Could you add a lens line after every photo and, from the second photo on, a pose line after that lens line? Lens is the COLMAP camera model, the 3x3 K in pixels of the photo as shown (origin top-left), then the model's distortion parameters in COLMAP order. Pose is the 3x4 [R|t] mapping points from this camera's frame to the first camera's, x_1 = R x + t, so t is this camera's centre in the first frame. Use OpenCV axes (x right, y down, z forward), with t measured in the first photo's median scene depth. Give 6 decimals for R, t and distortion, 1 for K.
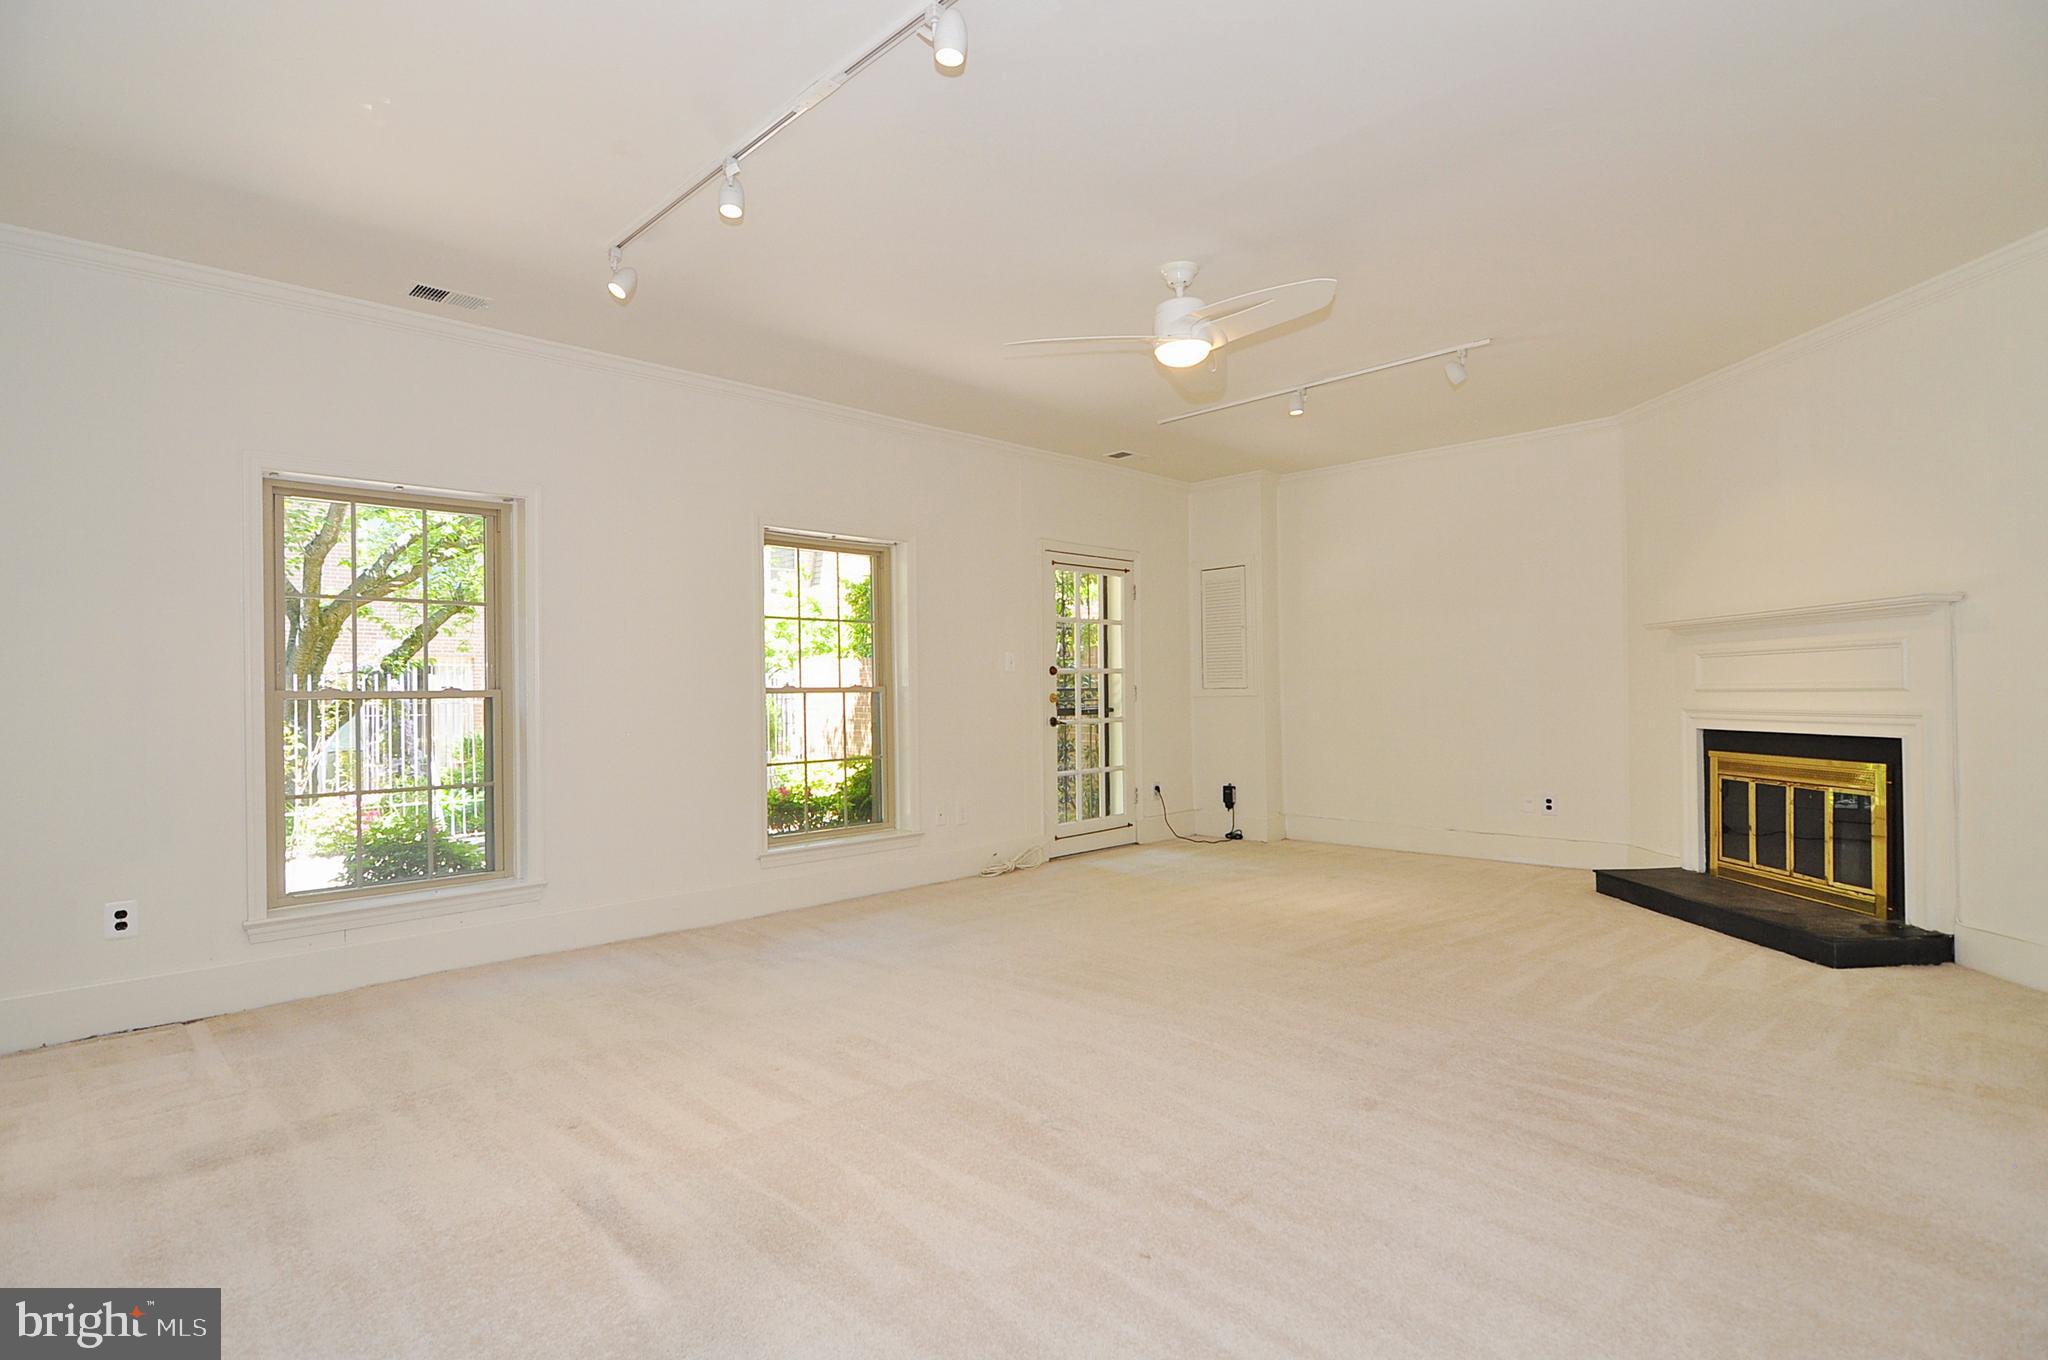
lens RADIAL K [[995.5, 0, 1039.0], [0, 995.5, 674.6], [0, 0, 1]] dist [-0.004677, -0.000768]
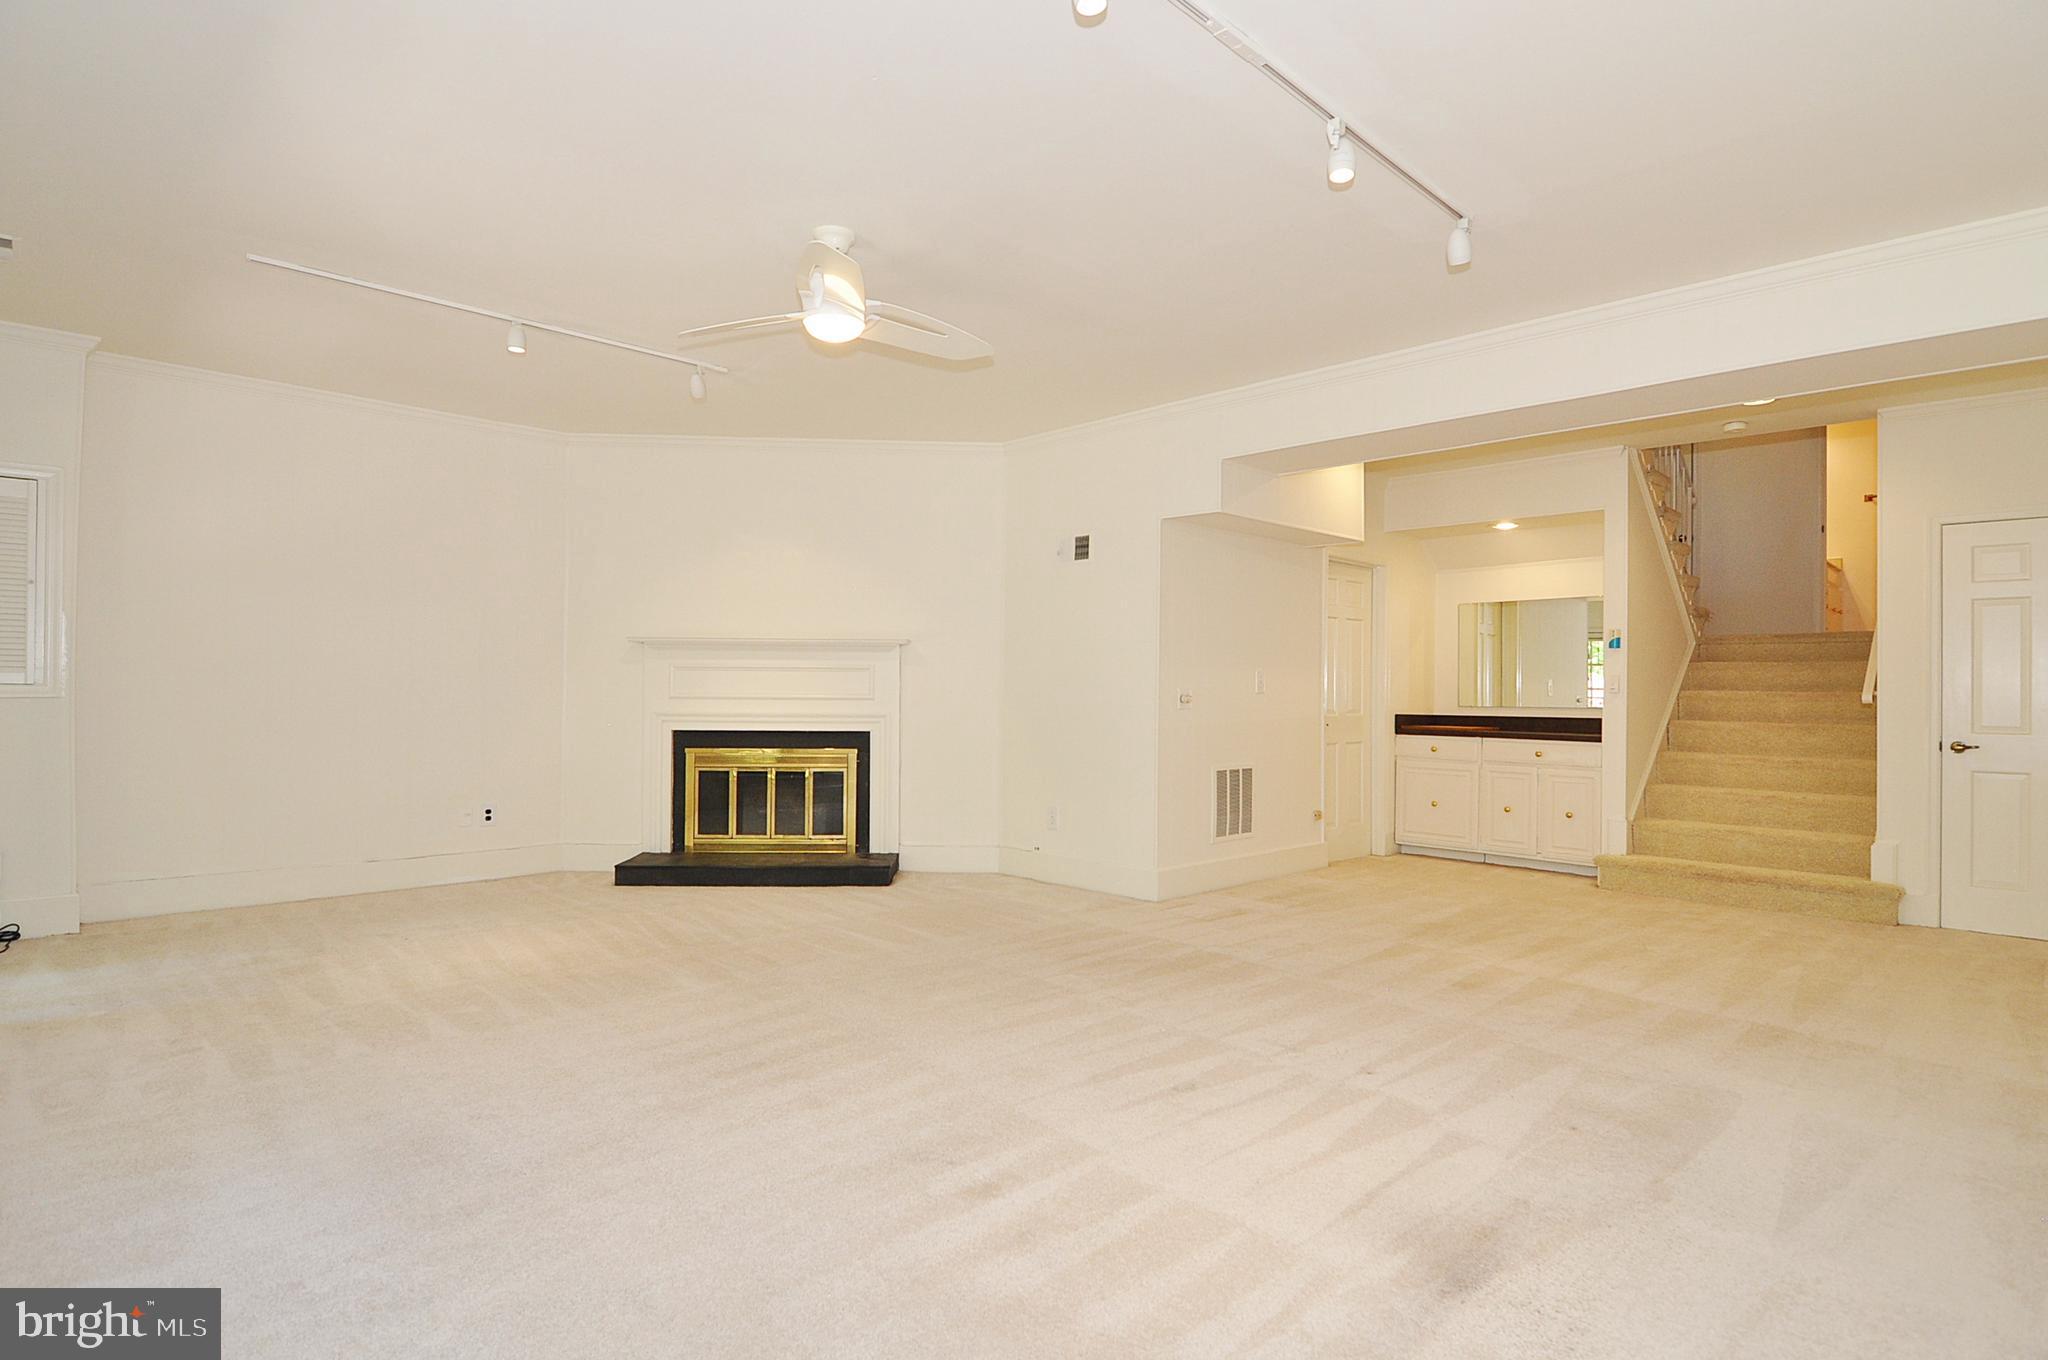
lens RADIAL K [[995.5, 0, 1031.0], [0, 995.5, 682.2], [0, 0, 1]] dist [-0.004677, -0.000768]
pose [[0.051748, 0.026066, 0.998320, -0.545414], [-0.026724, 0.999337, -0.024707, 0.016934], [-0.998303, -0.025401, 0.052410, 0.564174]]
